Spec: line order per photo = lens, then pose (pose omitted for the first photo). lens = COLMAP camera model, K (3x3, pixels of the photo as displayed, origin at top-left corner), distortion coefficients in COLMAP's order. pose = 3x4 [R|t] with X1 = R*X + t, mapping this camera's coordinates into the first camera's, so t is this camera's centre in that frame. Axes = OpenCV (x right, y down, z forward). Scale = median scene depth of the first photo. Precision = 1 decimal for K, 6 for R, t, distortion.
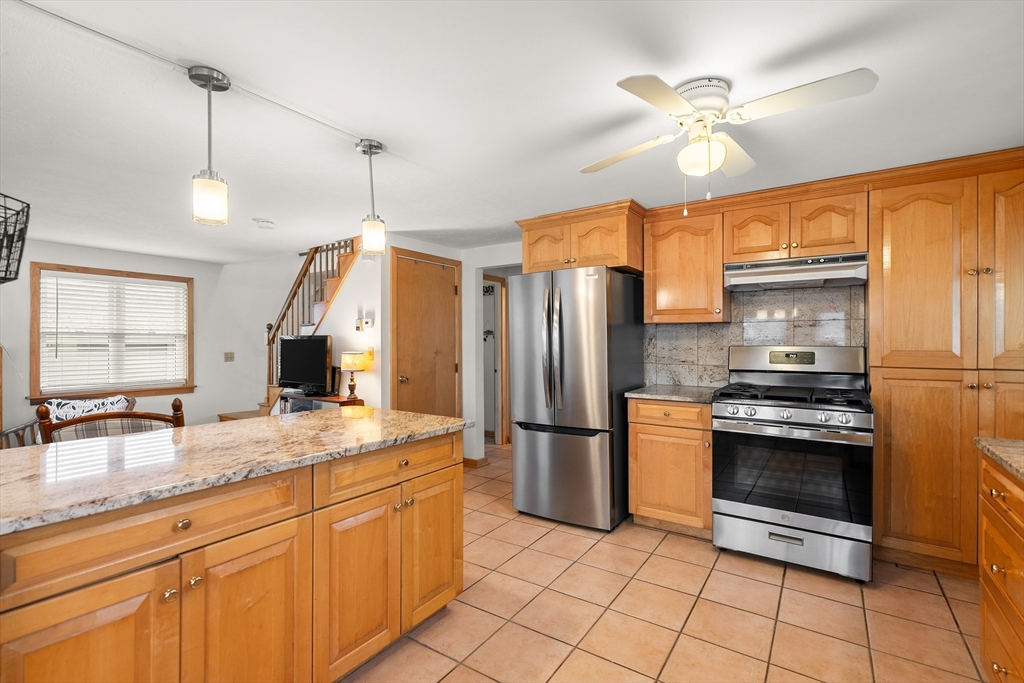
lens RADIAL K [[469.7, 0, 512.0], [0, 469.7, 341.5], [0, 0, 1]] dist [-0.002383, 0.000401]
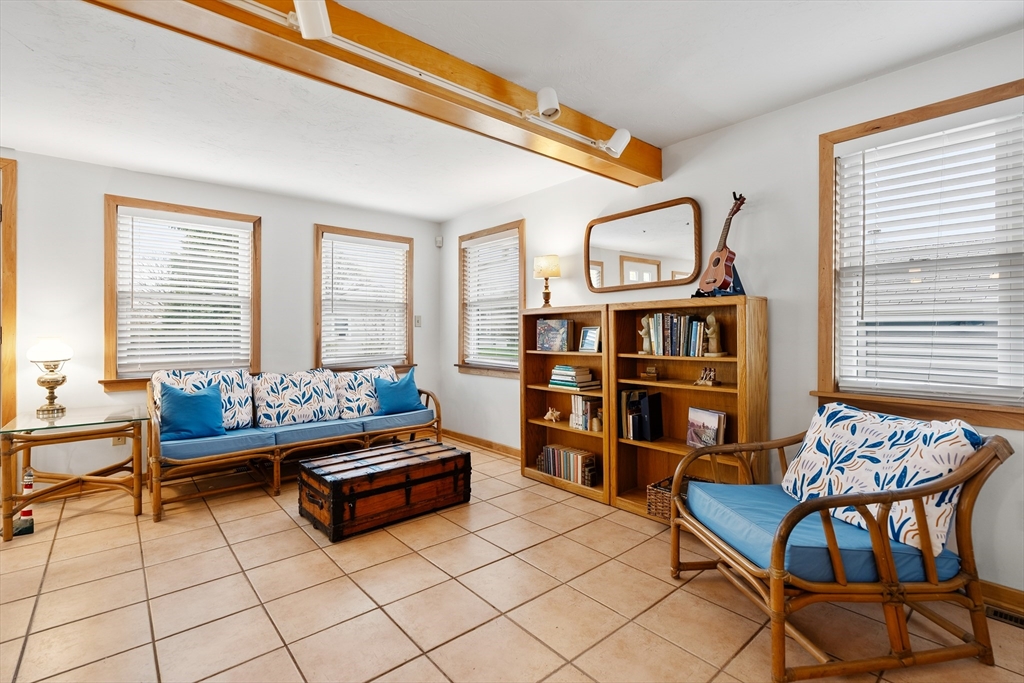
lens RADIAL K [[467.4, 0, 511.6], [0, 467.4, 333.6], [0, 0, 1]] dist [-0.003198, -0.000247]
pose [[-0.257488, 0.004941, -0.966269, -0.807256], [0.005560, 0.999978, 0.003632, 0.090678], [0.966265, -0.004438, -0.257510, 1.503228]]
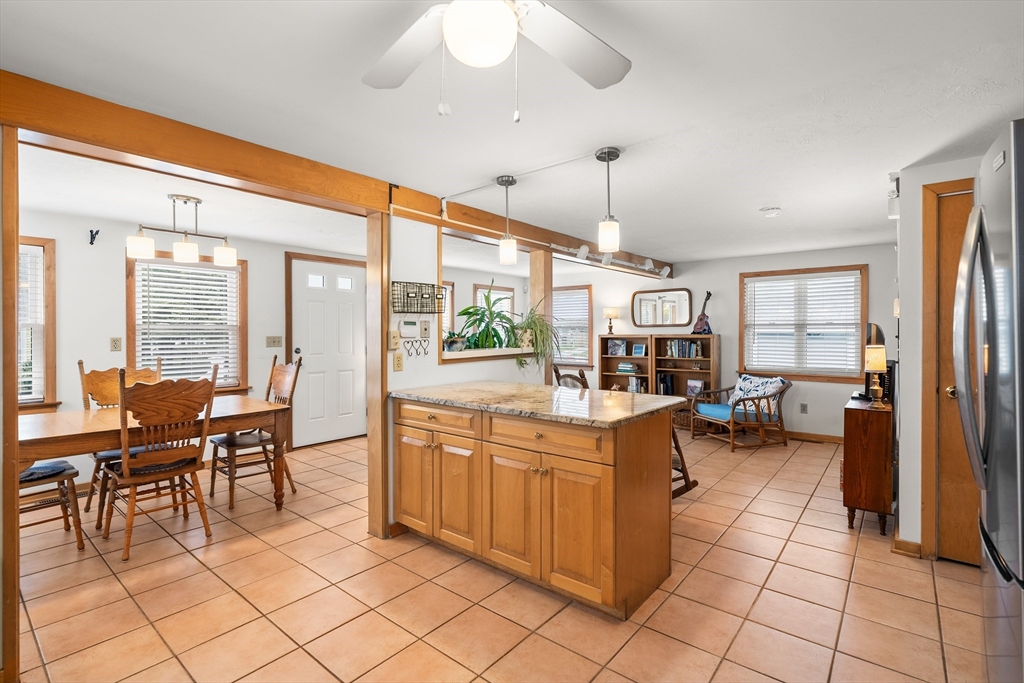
lens RADIAL K [[473.9, 0, 513.7], [0, 473.9, 334.7], [0, 0, 1]] dist [0.002246, 0.000290]
pose [[-0.089412, 0.006909, -0.995971, 0.801106], [0.003604, 0.999972, 0.006613, -0.003274], [0.995988, -0.002999, -0.089435, 0.868375]]
